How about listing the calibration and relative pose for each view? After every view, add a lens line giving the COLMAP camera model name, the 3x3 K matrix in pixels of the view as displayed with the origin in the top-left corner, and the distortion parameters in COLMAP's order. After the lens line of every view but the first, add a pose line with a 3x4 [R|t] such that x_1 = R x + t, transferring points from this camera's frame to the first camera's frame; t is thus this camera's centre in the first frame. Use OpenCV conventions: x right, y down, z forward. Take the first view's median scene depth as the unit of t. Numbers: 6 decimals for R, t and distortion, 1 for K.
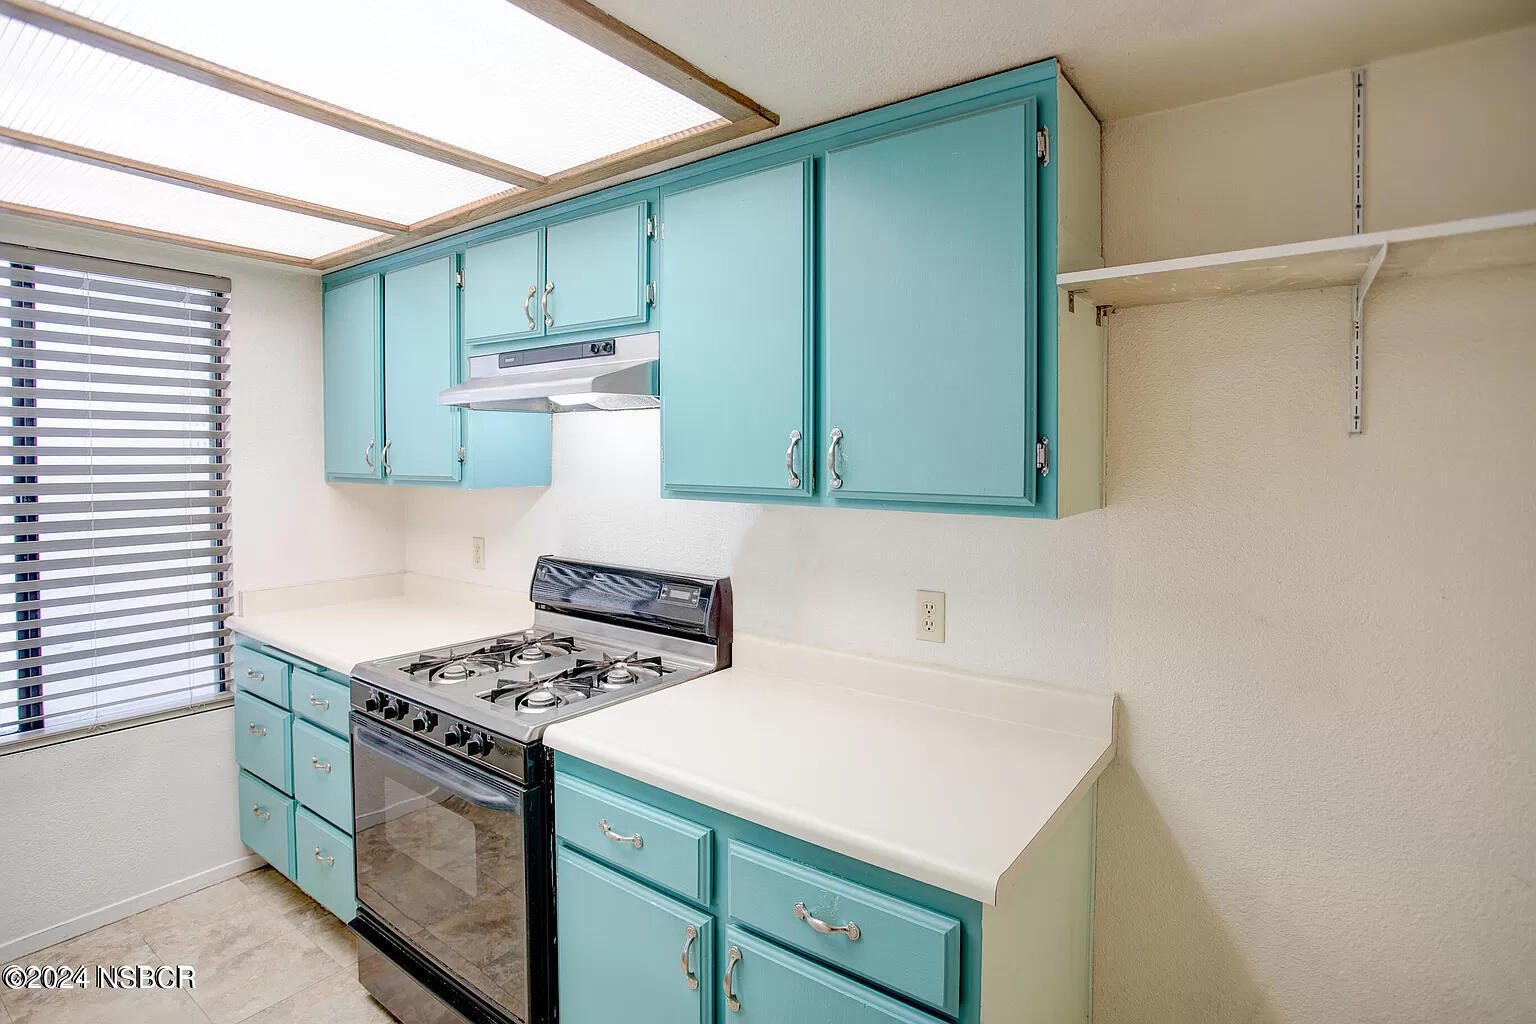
lens RADIAL K [[782.8, 0, 782.8], [0, 782.8, 516.3], [0, 0, 1]] dist [-0.079308, 0.031584]
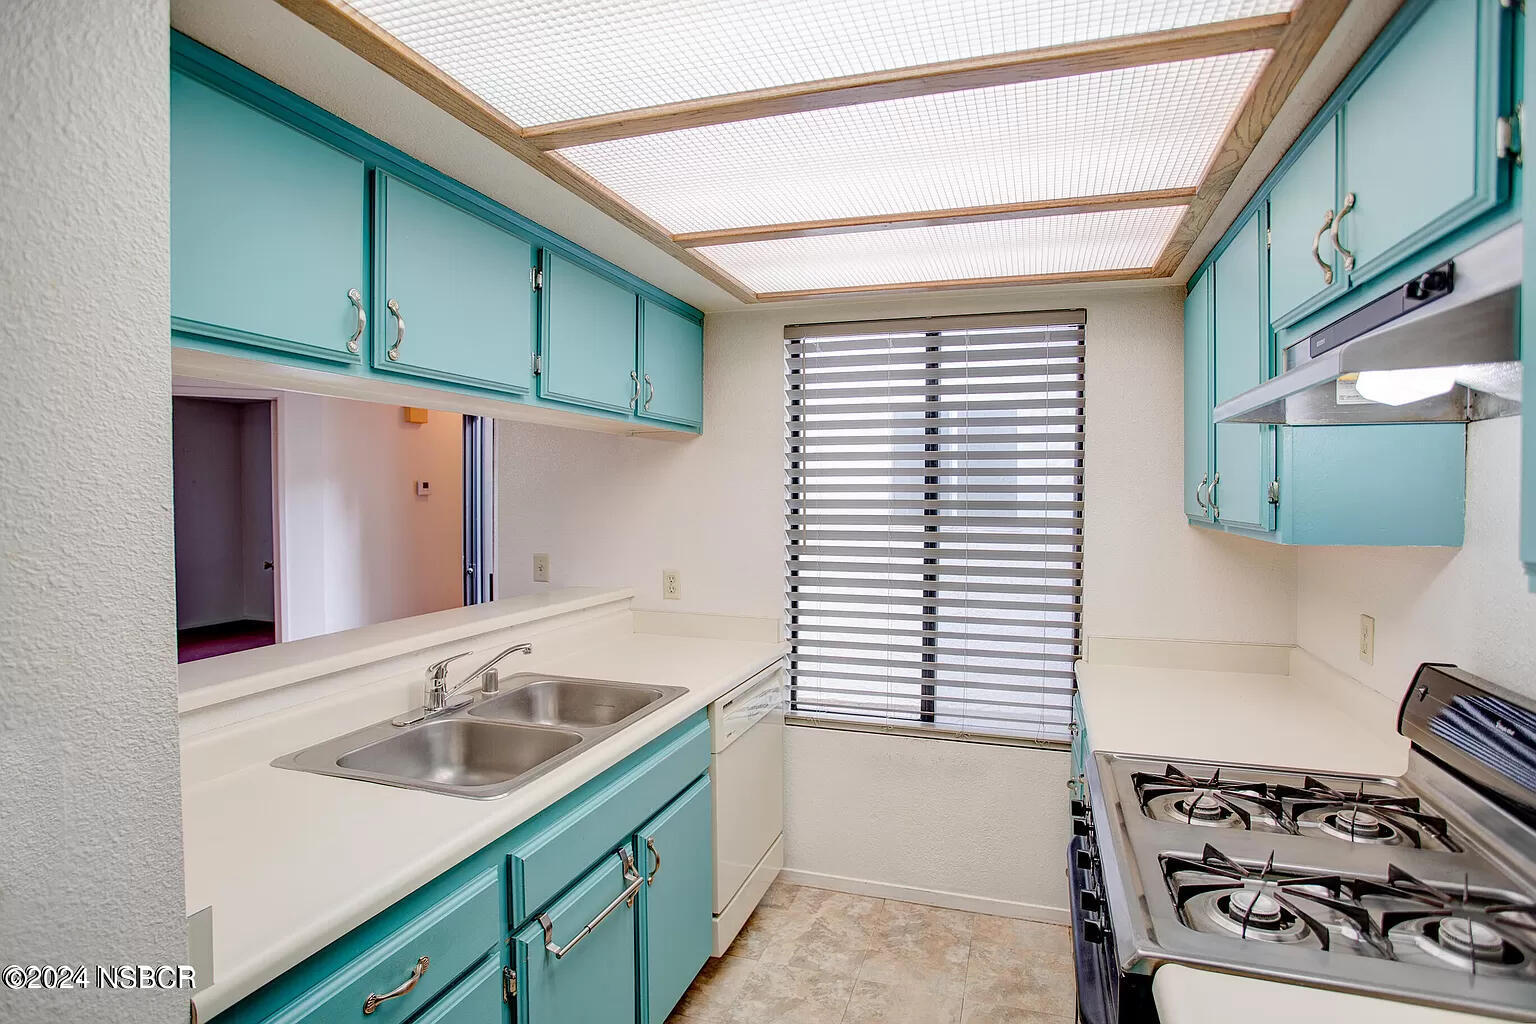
lens RADIAL K [[782.8, 0, 782.8], [0, 782.8, 516.3], [0, 0, 1]] dist [-0.079308, 0.031584]
pose [[0.305917, 0.027316, -0.951666, 0.094053], [-0.074946, 0.997177, 0.004531, -0.029301], [0.949104, 0.069938, 0.307100, 0.375590]]
